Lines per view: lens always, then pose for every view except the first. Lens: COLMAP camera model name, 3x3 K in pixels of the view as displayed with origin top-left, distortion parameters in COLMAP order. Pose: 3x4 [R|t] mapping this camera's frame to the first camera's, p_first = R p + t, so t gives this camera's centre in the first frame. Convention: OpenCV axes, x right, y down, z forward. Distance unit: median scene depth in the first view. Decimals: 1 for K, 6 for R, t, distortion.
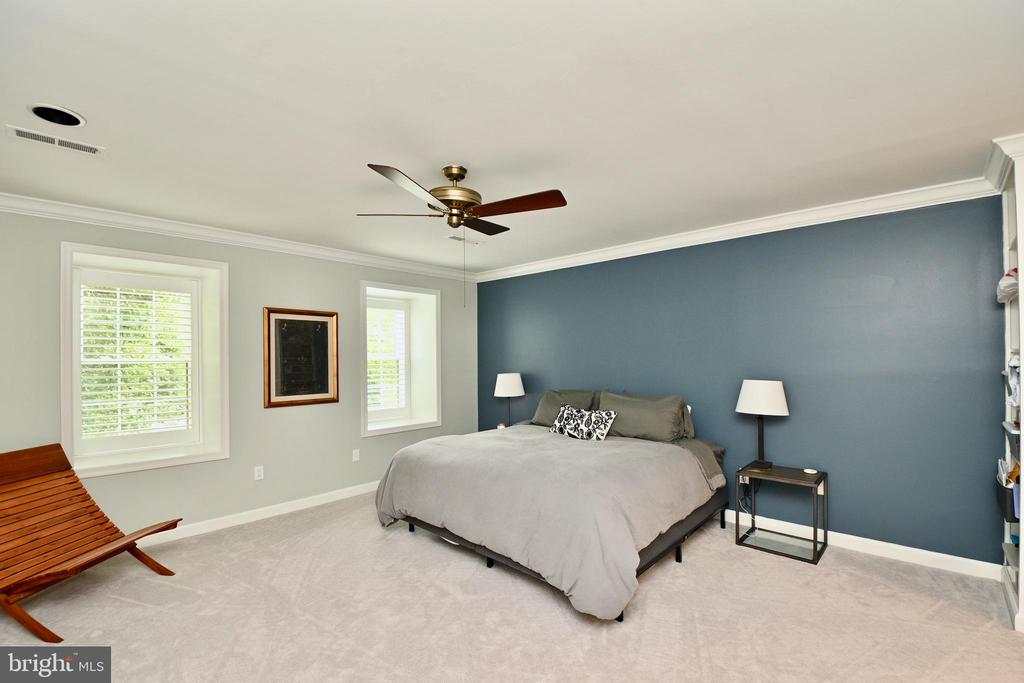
lens RADIAL K [[449.1, 0, 519.1], [0, 449.1, 357.3], [0, 0, 1]] dist [0.017908, -0.023890]
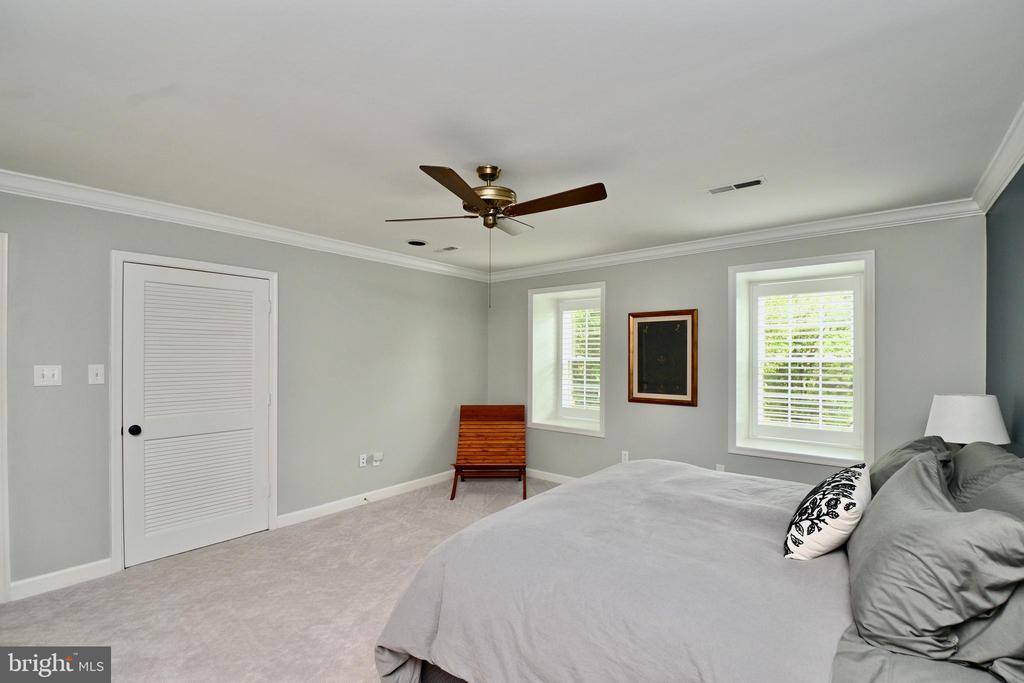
lens RADIAL K [[449.1, 0, 519.1], [0, 449.1, 357.3], [0, 0, 1]] dist [0.017908, -0.023890]
pose [[0.052426, 0.007460, -0.998597, 0.554130], [-0.002401, 0.999970, 0.007345, -0.007570], [0.998622, 0.002013, 0.052442, 0.659634]]
